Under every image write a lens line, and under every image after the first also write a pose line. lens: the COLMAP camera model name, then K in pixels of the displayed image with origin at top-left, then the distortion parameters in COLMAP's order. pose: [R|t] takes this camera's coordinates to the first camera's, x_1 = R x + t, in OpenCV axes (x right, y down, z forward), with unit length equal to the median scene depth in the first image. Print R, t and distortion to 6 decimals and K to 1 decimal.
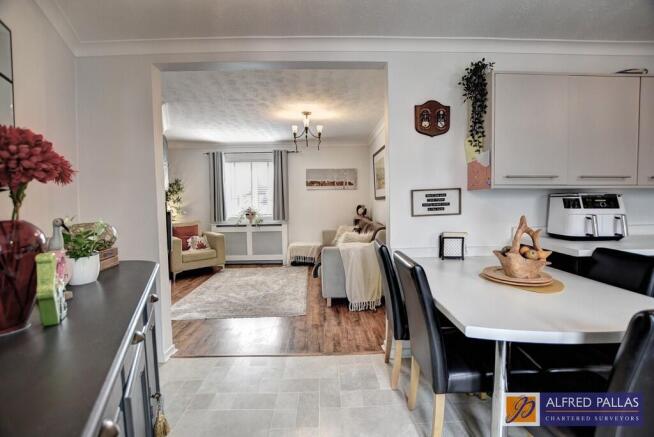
lens RADIAL K [[289.7, 0, 329.2], [0, 289.7, 217.1], [0, 0, 1]] dist [-0.034578, 0.006590]
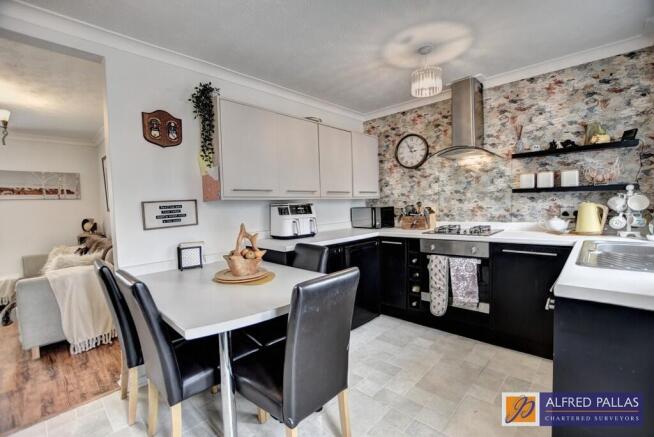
lens RADIAL K [[289.7, 0, 329.2], [0, 289.7, 217.1], [0, 0, 1]] dist [-0.034578, 0.006590]
pose [[0.701611, -0.042253, 0.711306, 0.052533], [0.063313, 0.997989, -0.003168, -0.003459], [-0.709742, 0.047258, 0.702875, -0.078755]]
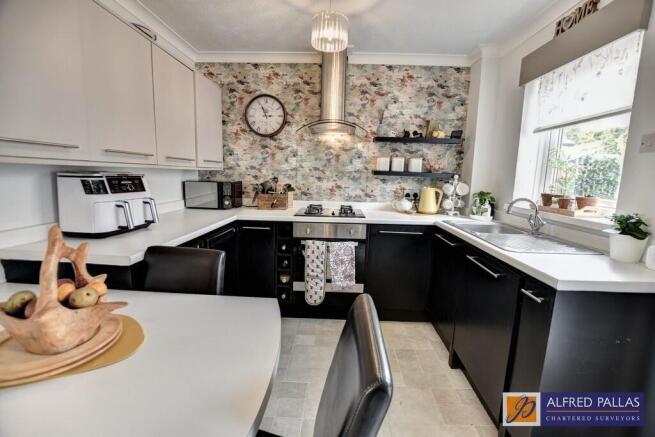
lens RADIAL K [[290.1, 0, 329.7], [0, 290.1, 217.1], [0, 0, 1]] dist [-0.034578, 0.006590]
pose [[0.052758, -0.133996, 0.989577, 0.163588], [0.026202, 0.990801, 0.132765, -0.050668], [-0.998263, 0.018925, 0.055784, 0.357078]]
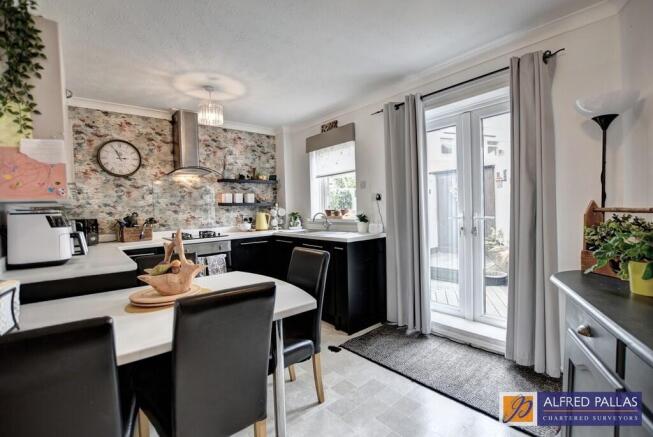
lens RADIAL K [[289.2, 0, 328.7], [0, 289.2, 217.1], [0, 0, 1]] dist [-0.034578, 0.006590]
pose [[-0.631735, 0.005523, 0.775165, -0.287864], [0.079721, 0.995135, 0.057880, -0.044317], [-0.771074, 0.098361, -0.629102, 0.853724]]
